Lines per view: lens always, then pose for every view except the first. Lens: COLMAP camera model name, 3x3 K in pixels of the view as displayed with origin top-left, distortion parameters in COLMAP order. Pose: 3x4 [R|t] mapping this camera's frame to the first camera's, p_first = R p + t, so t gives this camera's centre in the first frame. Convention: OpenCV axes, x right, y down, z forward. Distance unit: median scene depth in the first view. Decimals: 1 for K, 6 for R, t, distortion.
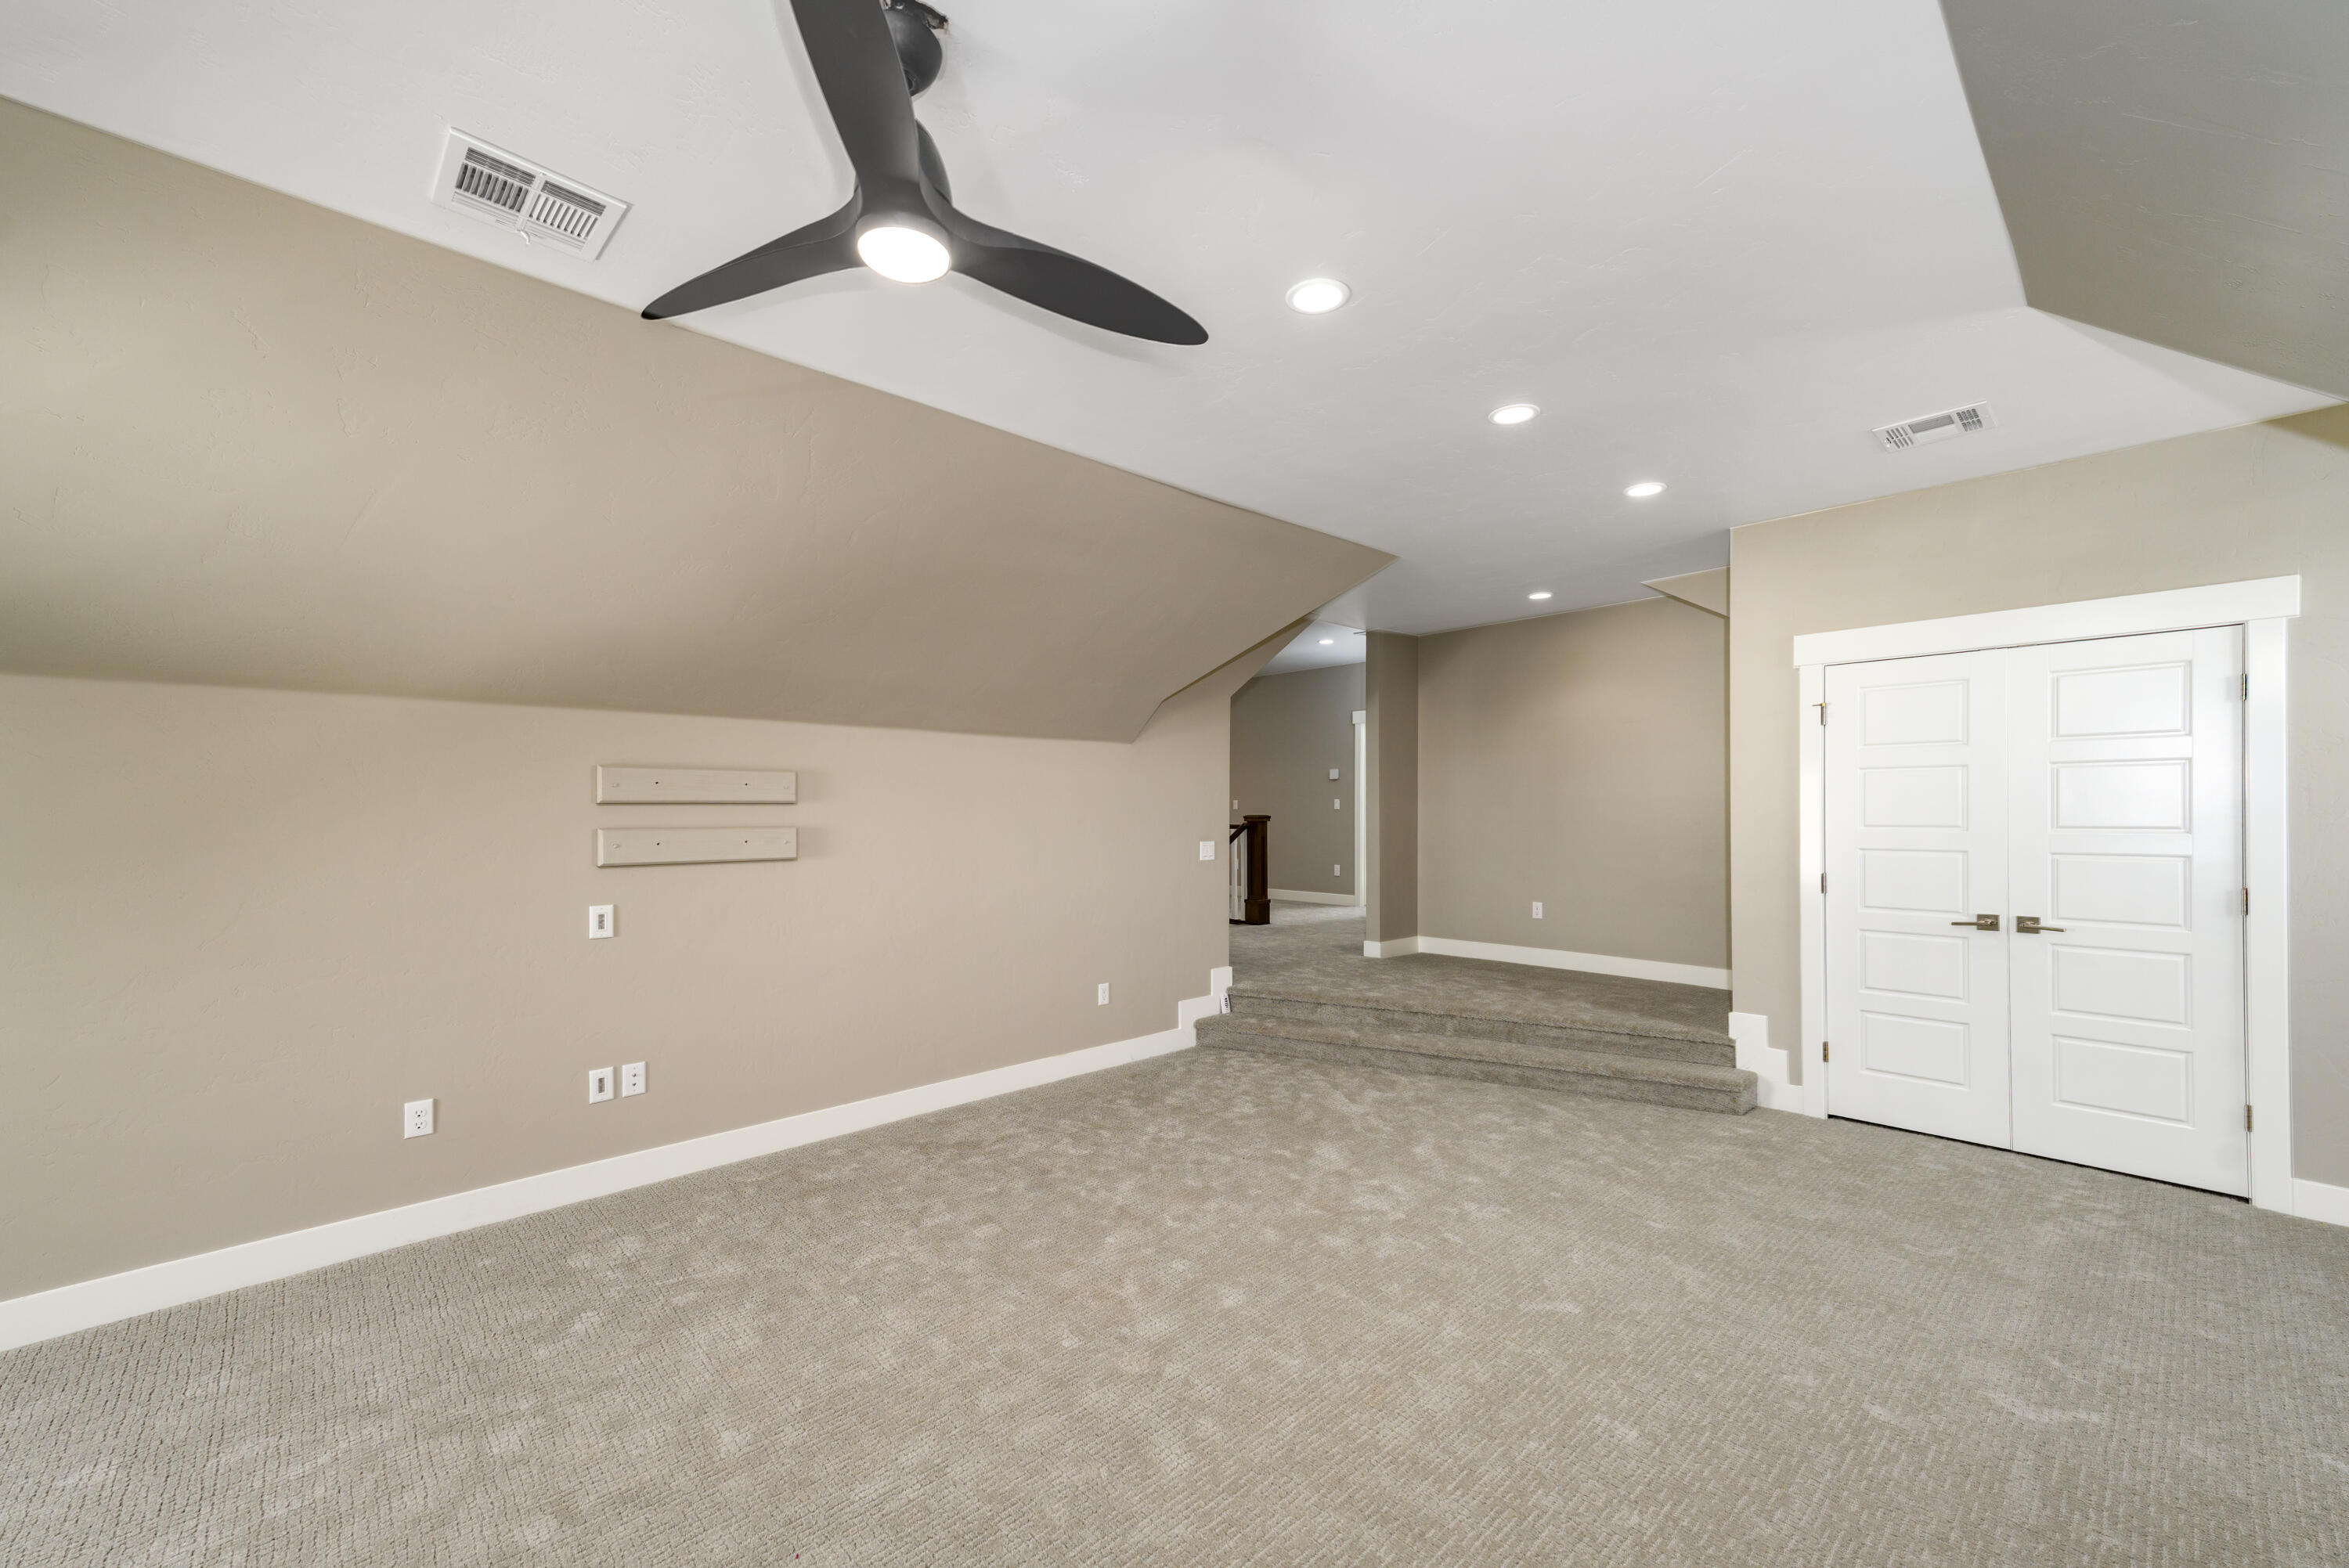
lens RADIAL K [[921.9, 0, 1180.3], [0, 921.9, 811.8], [0, 0, 1]] dist [0.030379, 0.000314]
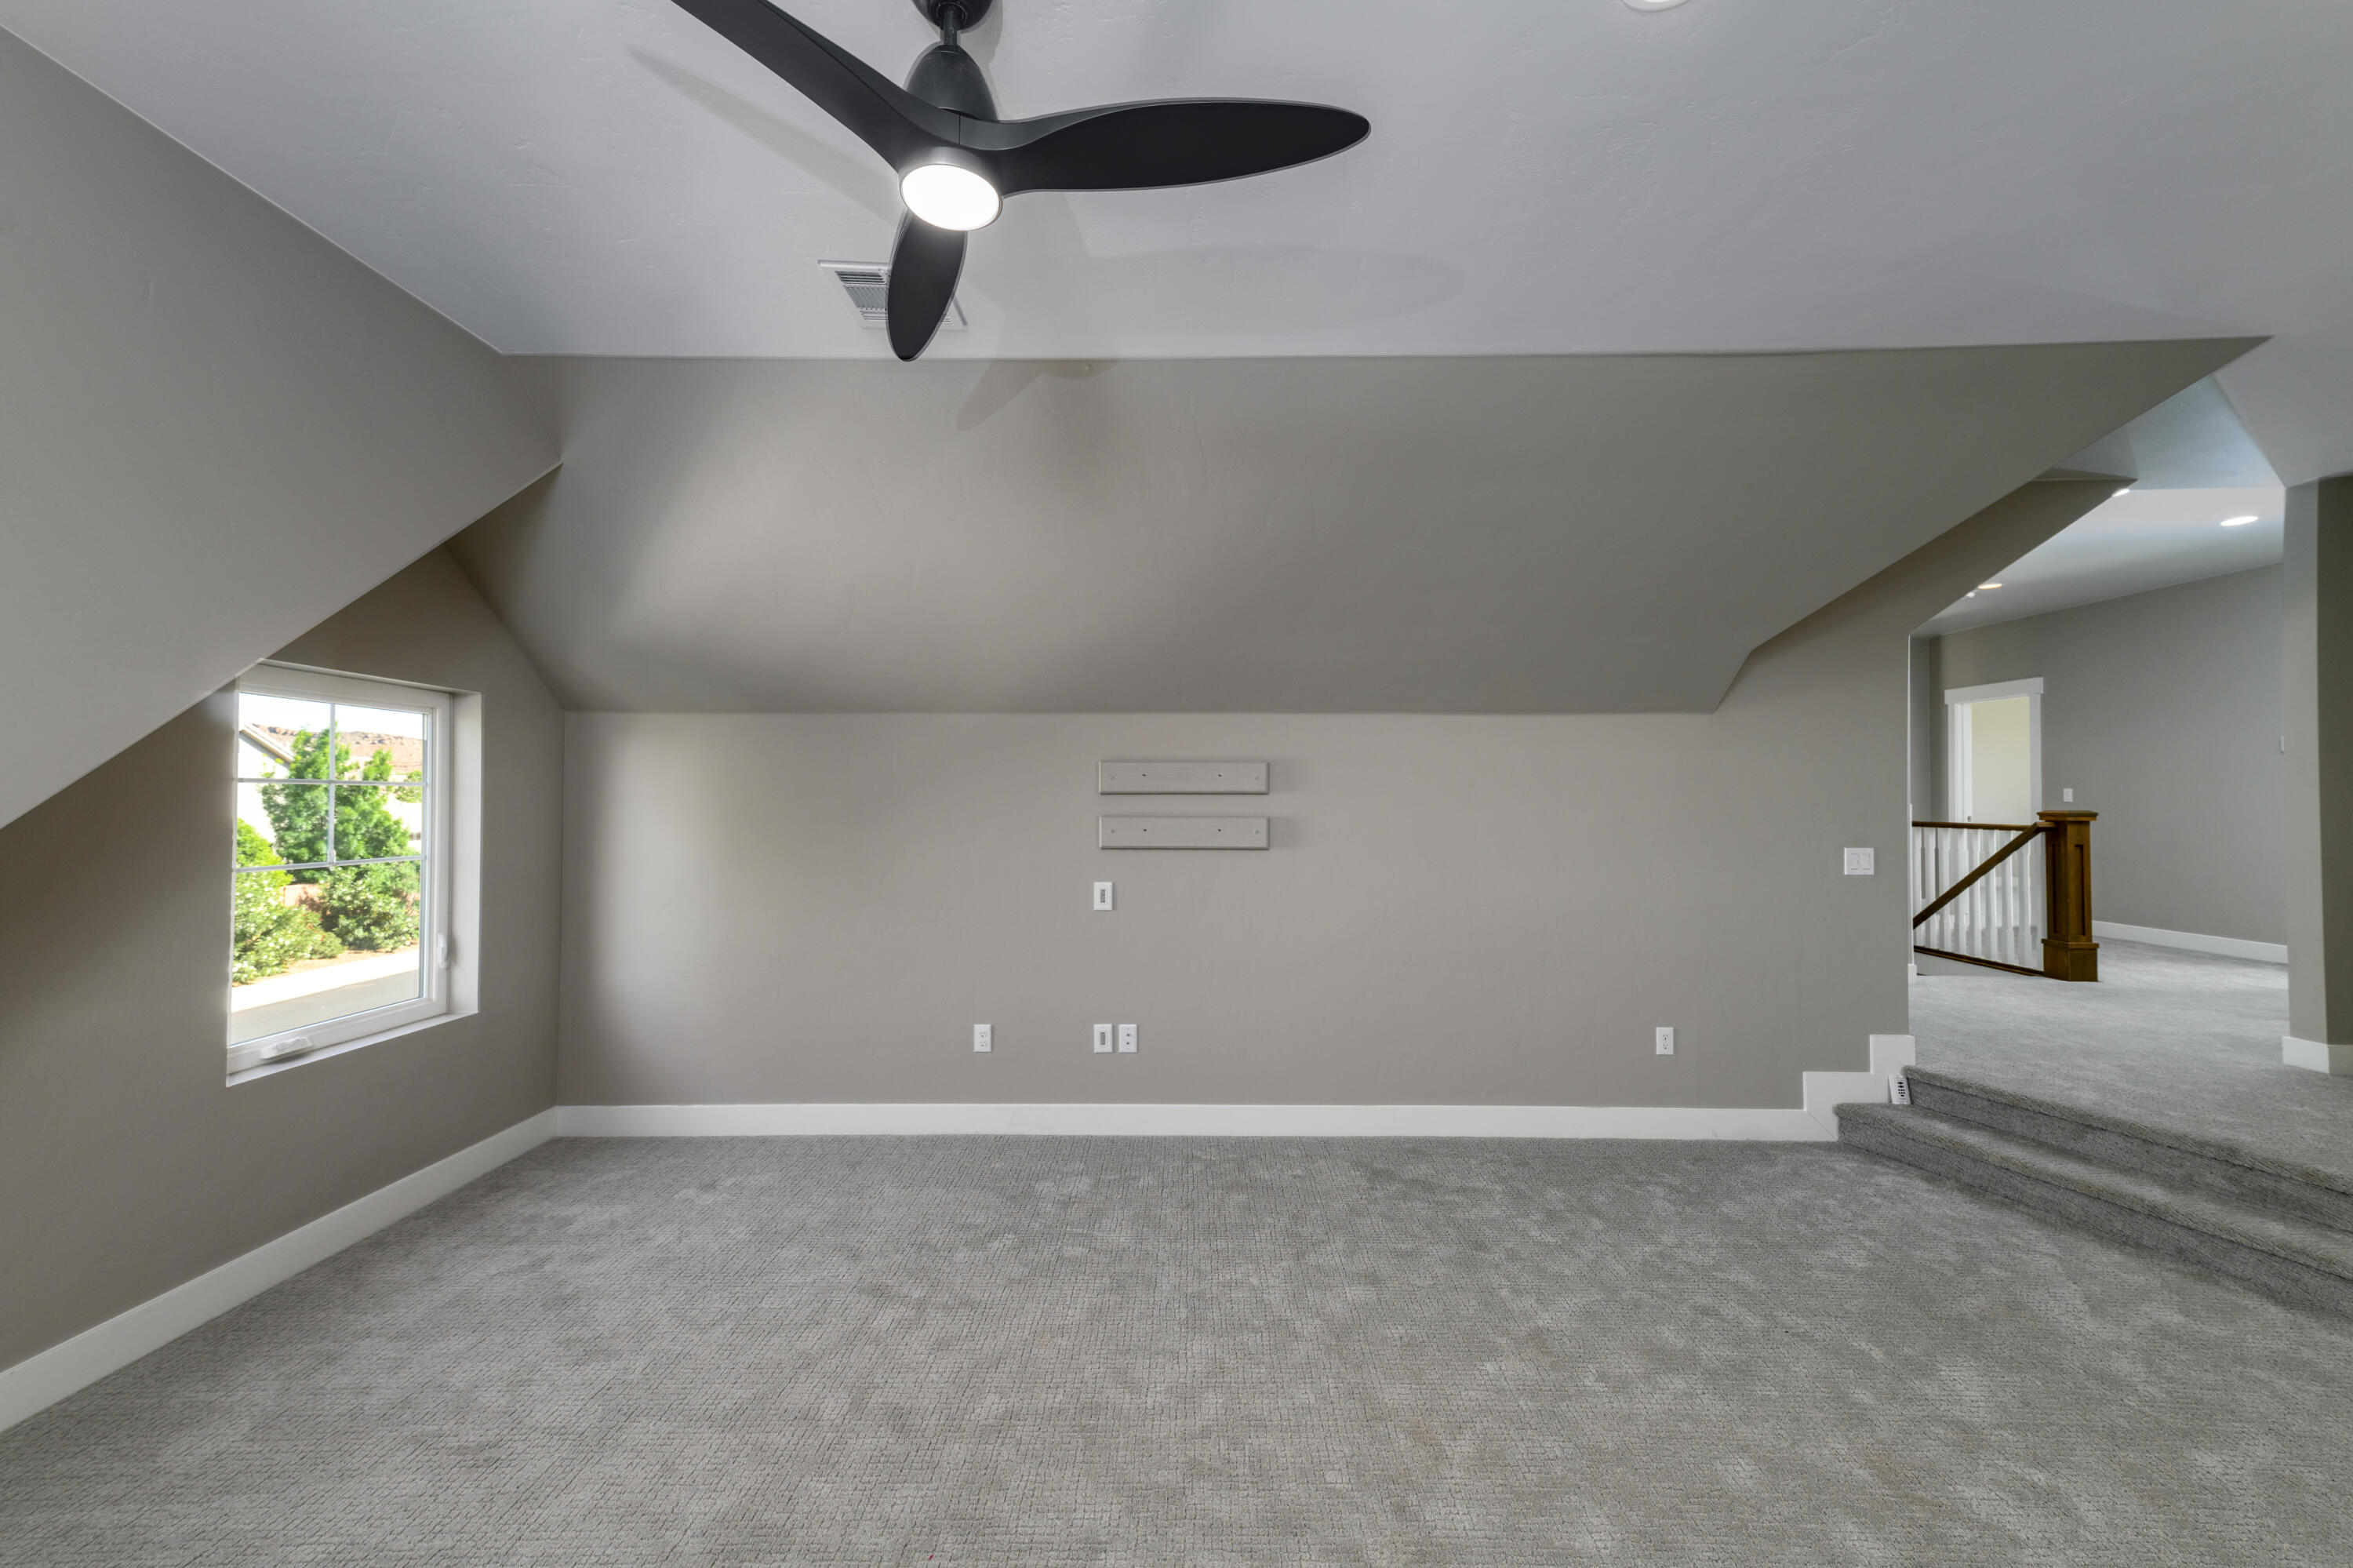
lens RADIAL K [[925.0, 0, 1176.5], [0, 925.0, 784.0], [0, 0, 1]] dist [0.024549, 0.002518]
pose [[0.727124, -0.009961, -0.686434, 0.210394], [-0.004130, 0.999813, -0.018882, 0.000150], [0.686494, 0.016564, 0.726947, 0.203506]]
